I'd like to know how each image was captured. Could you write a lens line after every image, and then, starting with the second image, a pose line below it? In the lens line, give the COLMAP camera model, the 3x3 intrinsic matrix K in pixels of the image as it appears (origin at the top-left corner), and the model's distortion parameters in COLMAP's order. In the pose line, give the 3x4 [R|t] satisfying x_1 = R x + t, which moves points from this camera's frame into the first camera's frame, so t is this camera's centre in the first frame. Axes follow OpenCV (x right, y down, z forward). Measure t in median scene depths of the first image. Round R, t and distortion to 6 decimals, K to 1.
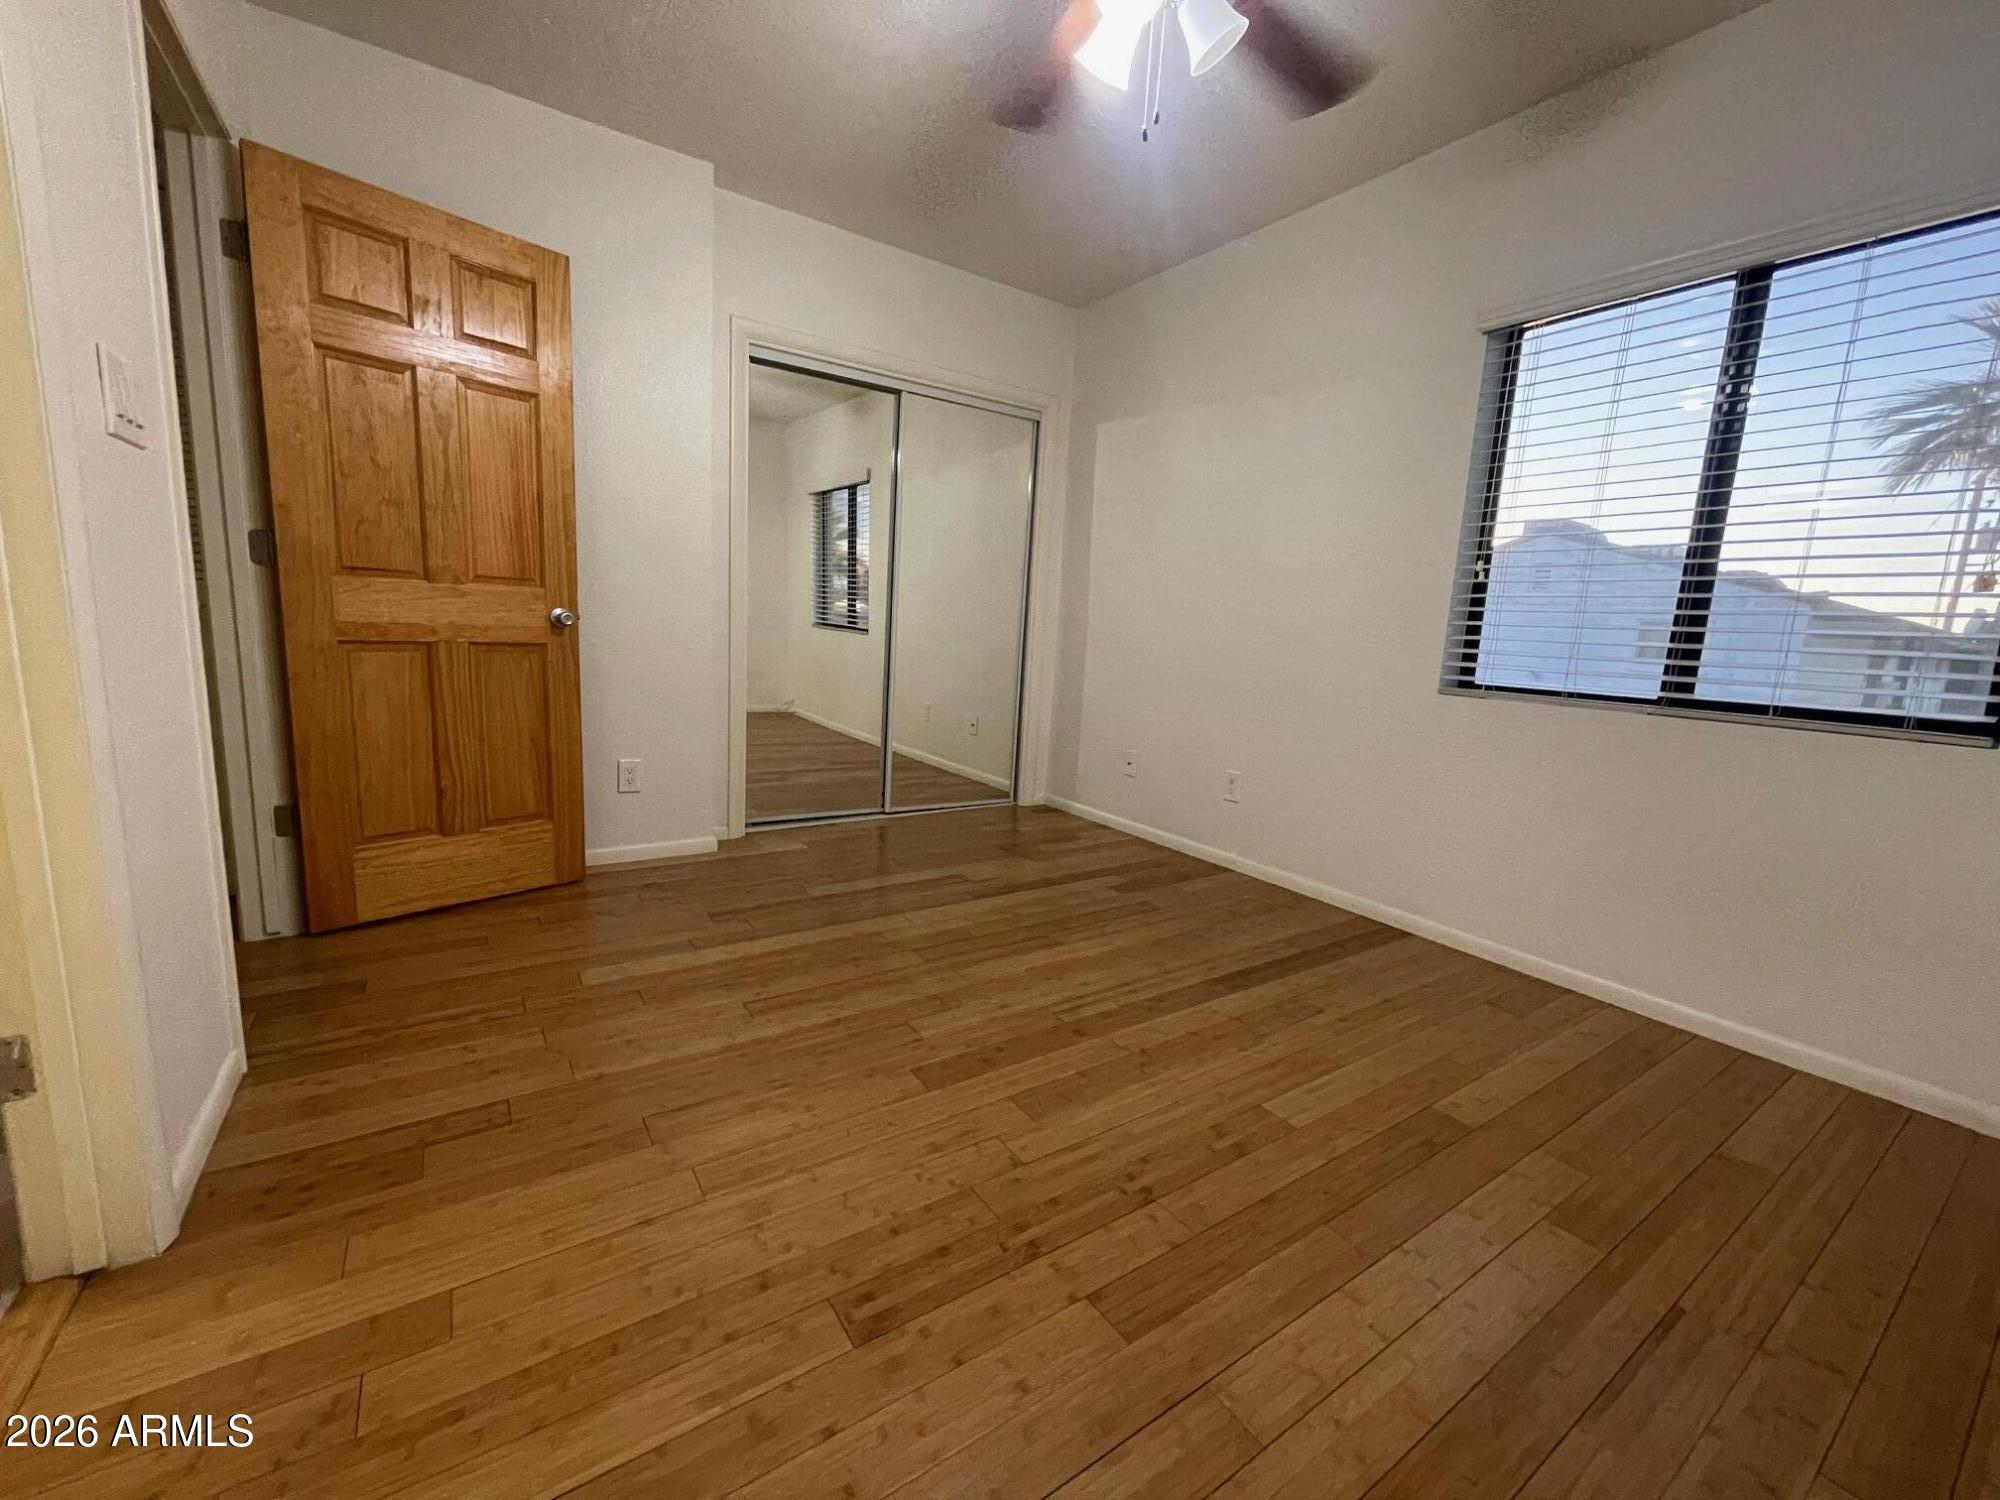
lens RADIAL K [[811.3, 0, 1004.4], [0, 811.3, 753.8], [0, 0, 1]] dist [-0.008322, 0.004217]
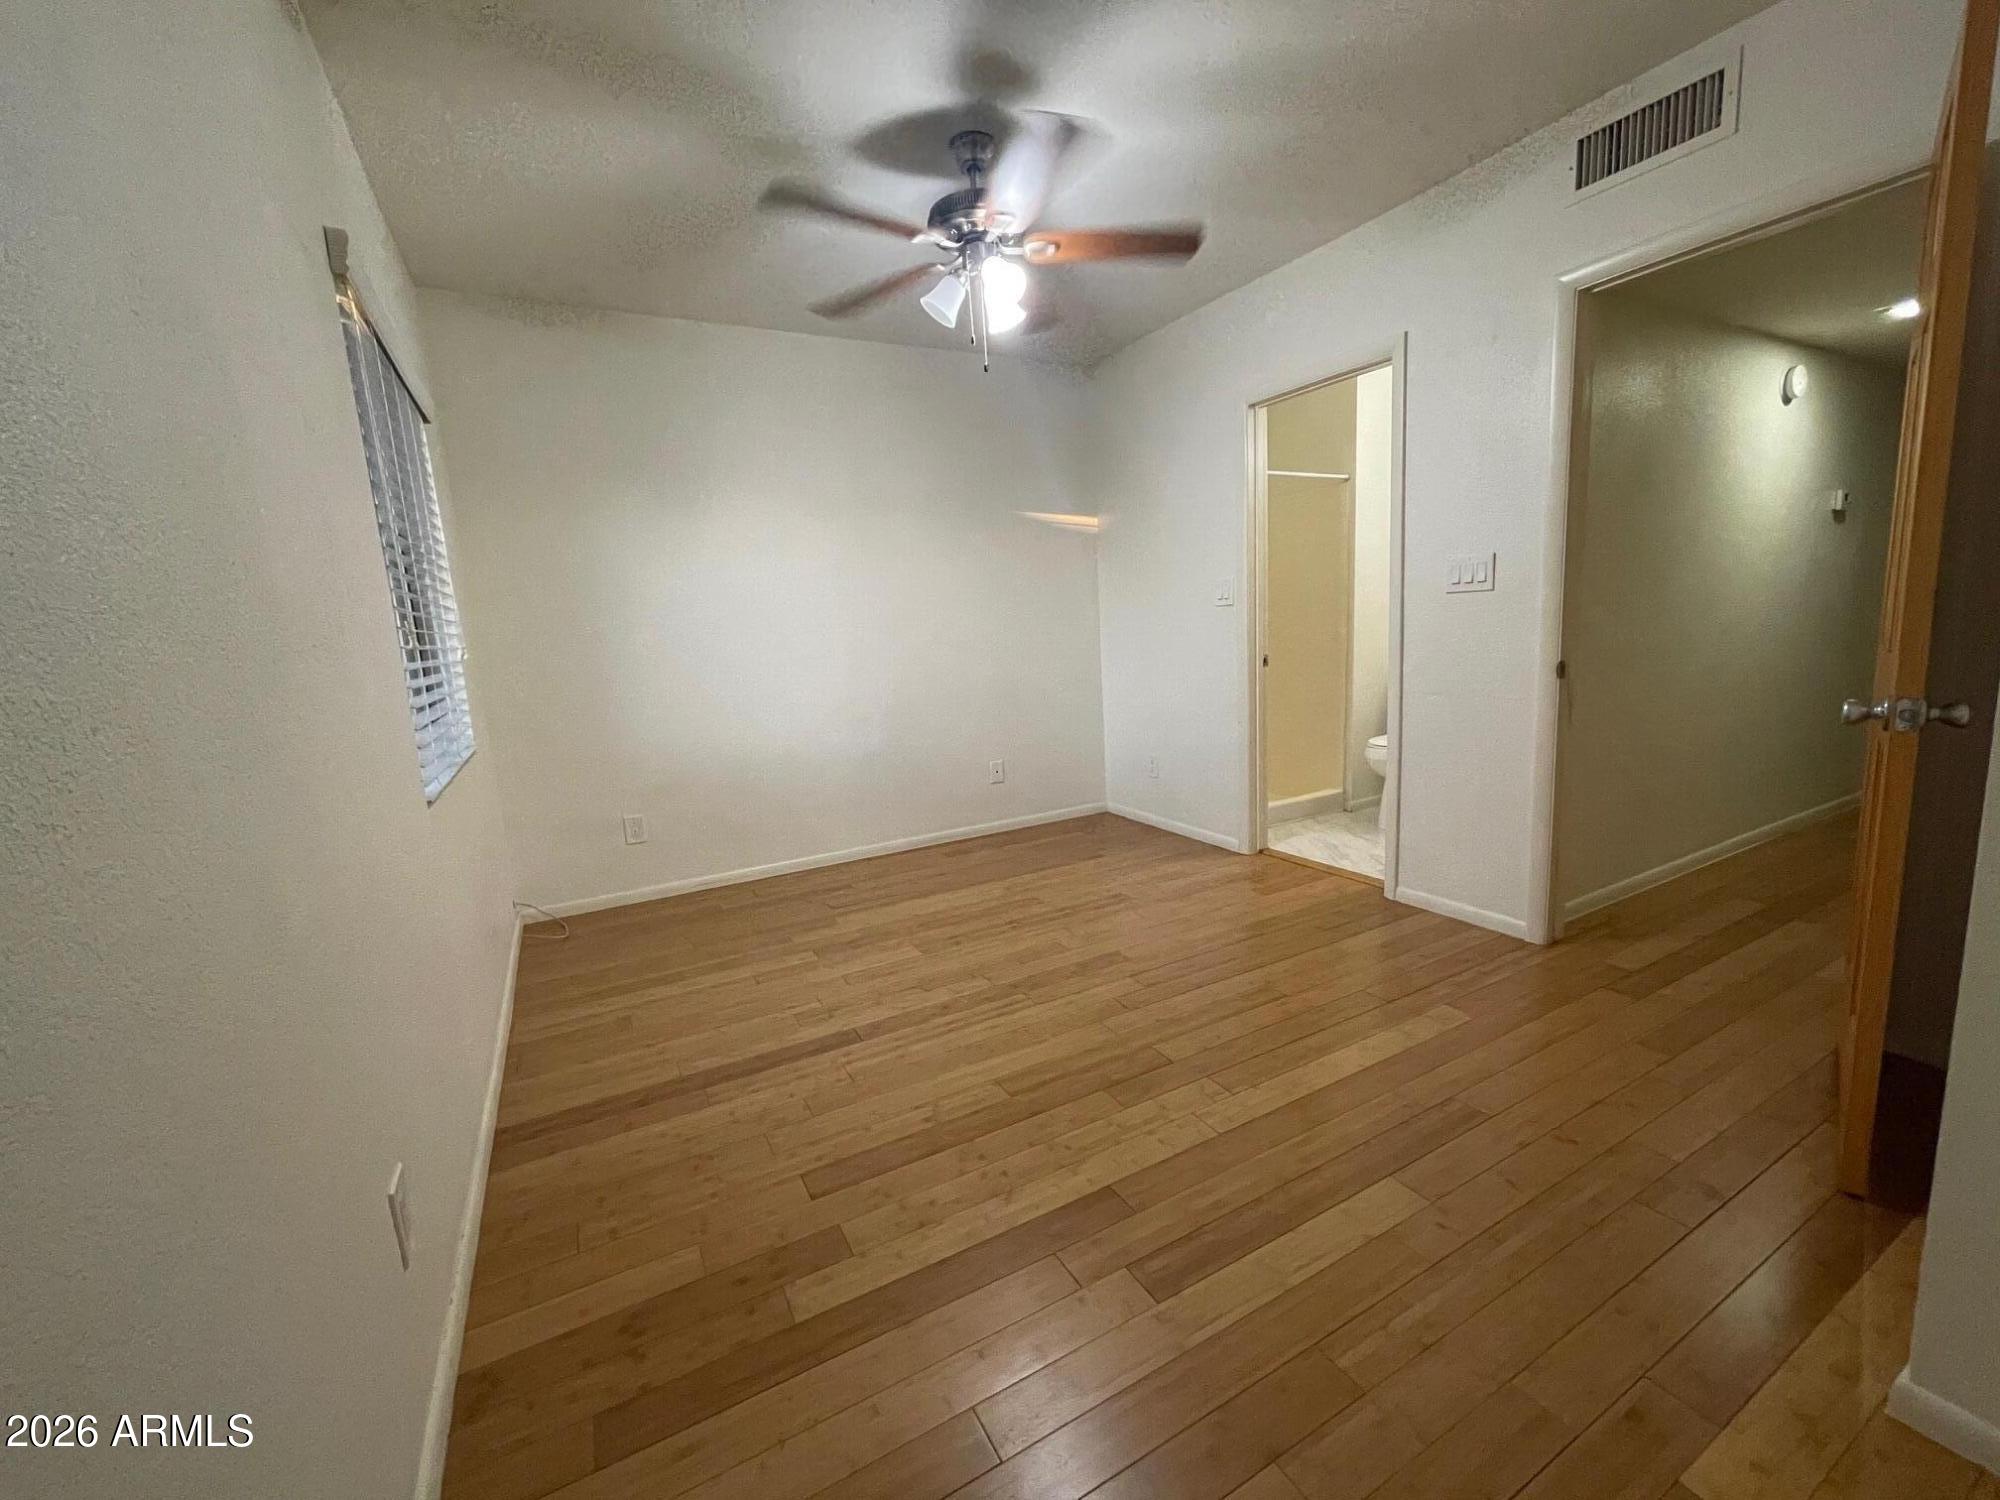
lens RADIAL K [[811.3, 0, 1004.4], [0, 811.3, 753.8], [0, 0, 1]] dist [-0.008322, 0.004217]
pose [[-0.995375, -0.012910, 0.095190, -0.009993], [0.018239, 0.947502, 0.319229, -0.378652], [-0.094314, 0.319489, -0.942885, 1.840325]]
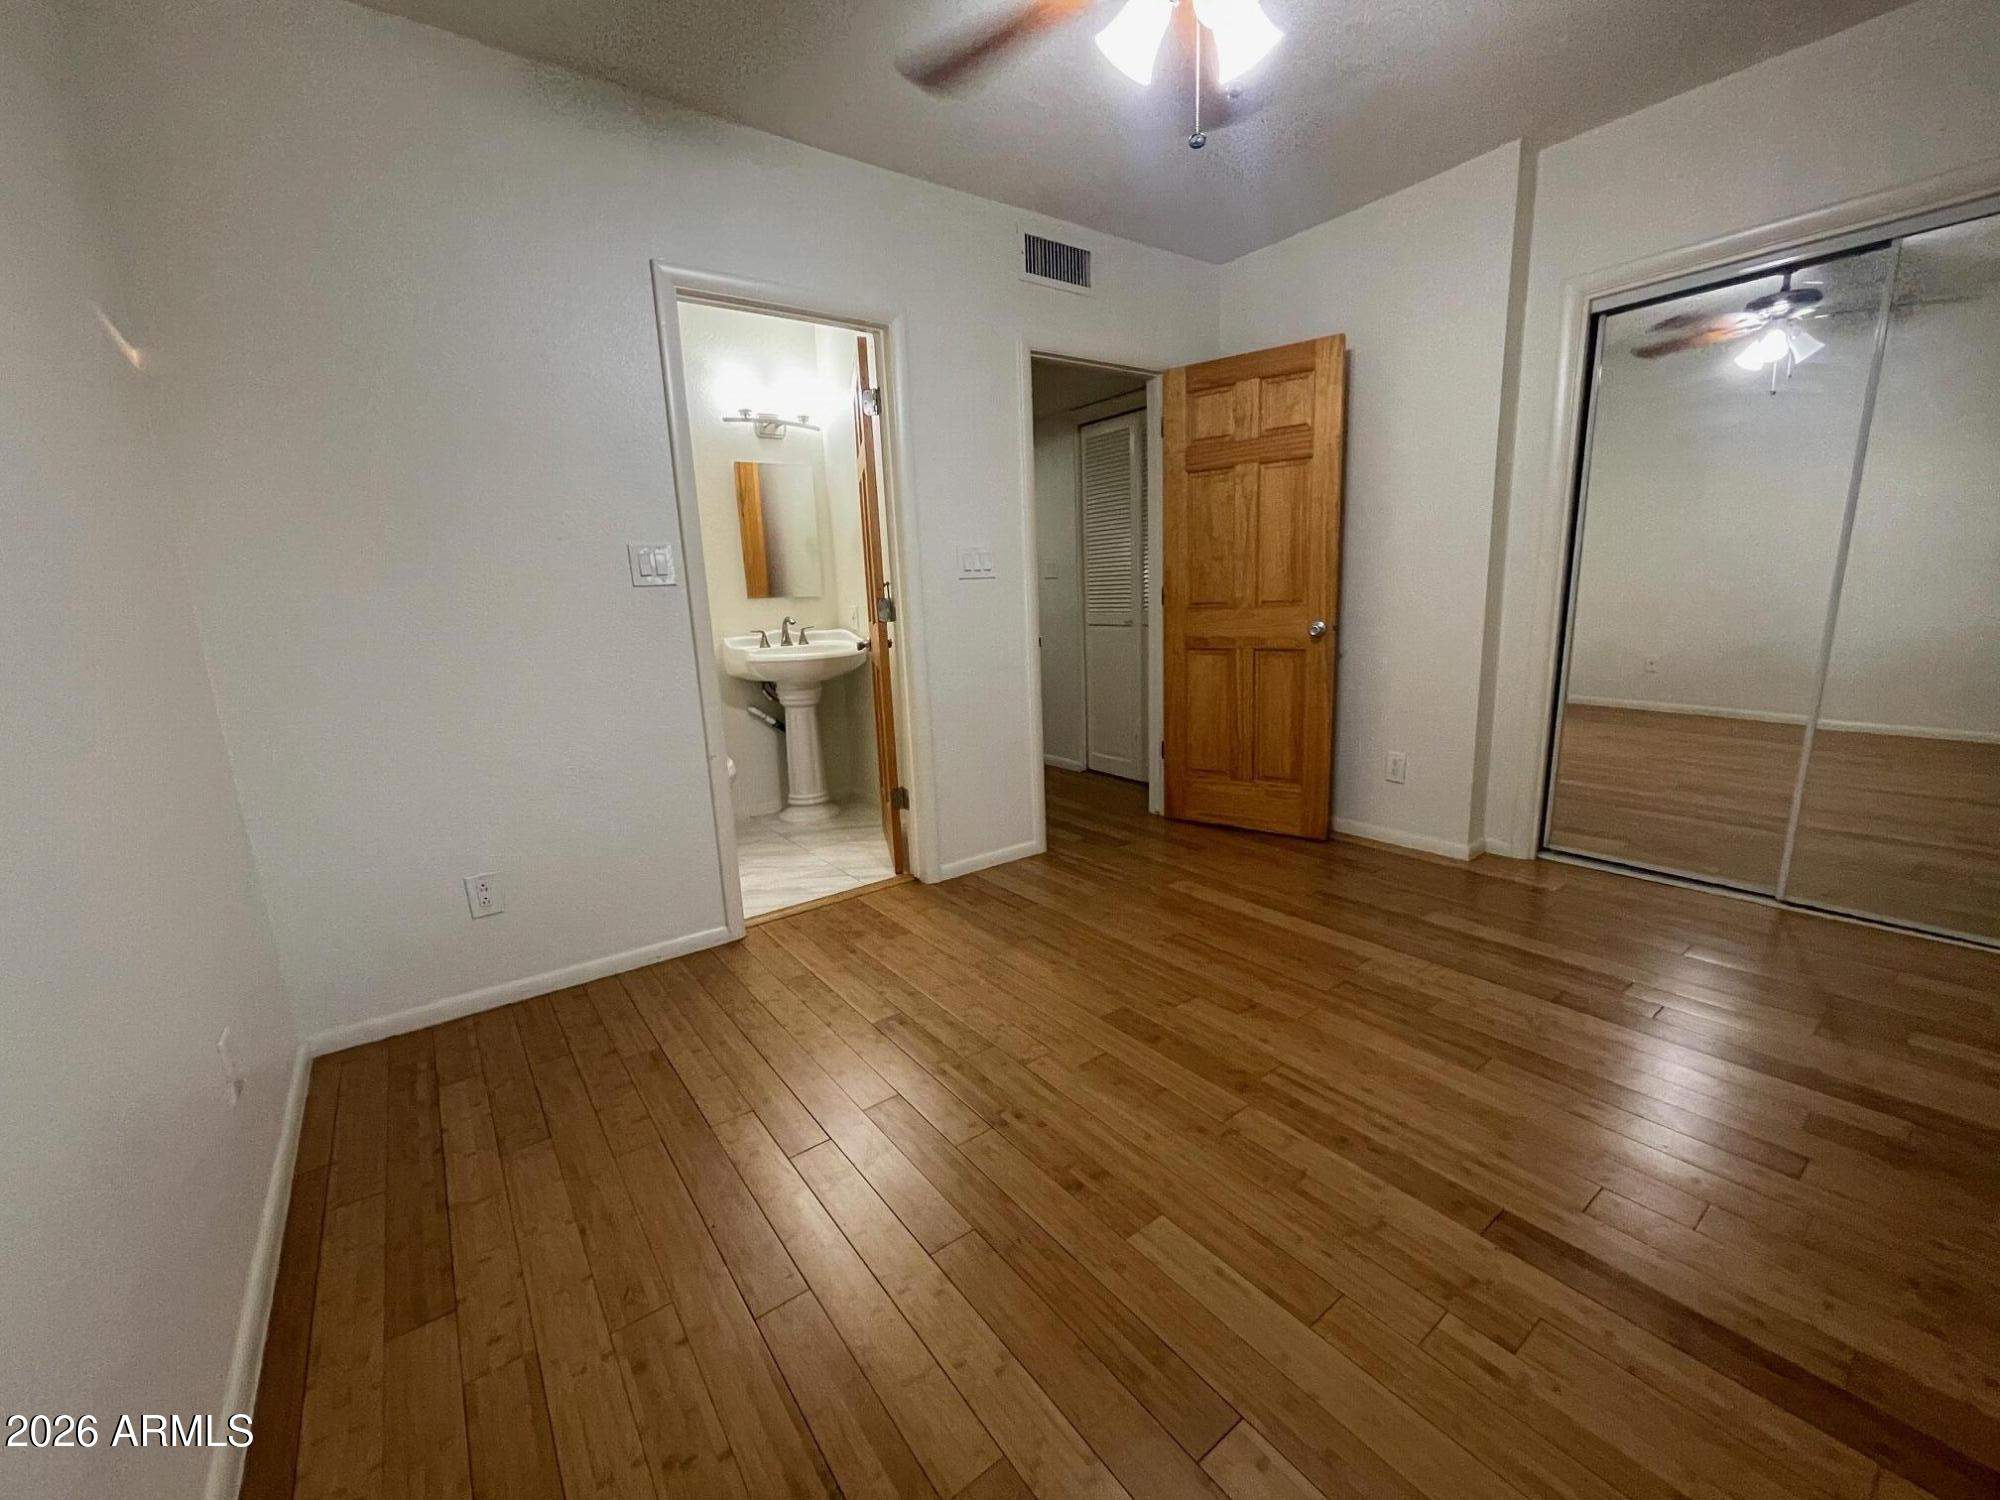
lens RADIAL K [[811.3, 0, 1004.4], [0, 811.3, 753.8], [0, 0, 1]] dist [-0.008322, 0.004217]
pose [[0.040166, 0.148851, -0.988043, 0.821347], [-0.117359, 0.982700, 0.143275, -0.117980], [0.992277, 0.110201, 0.056940, 0.546190]]
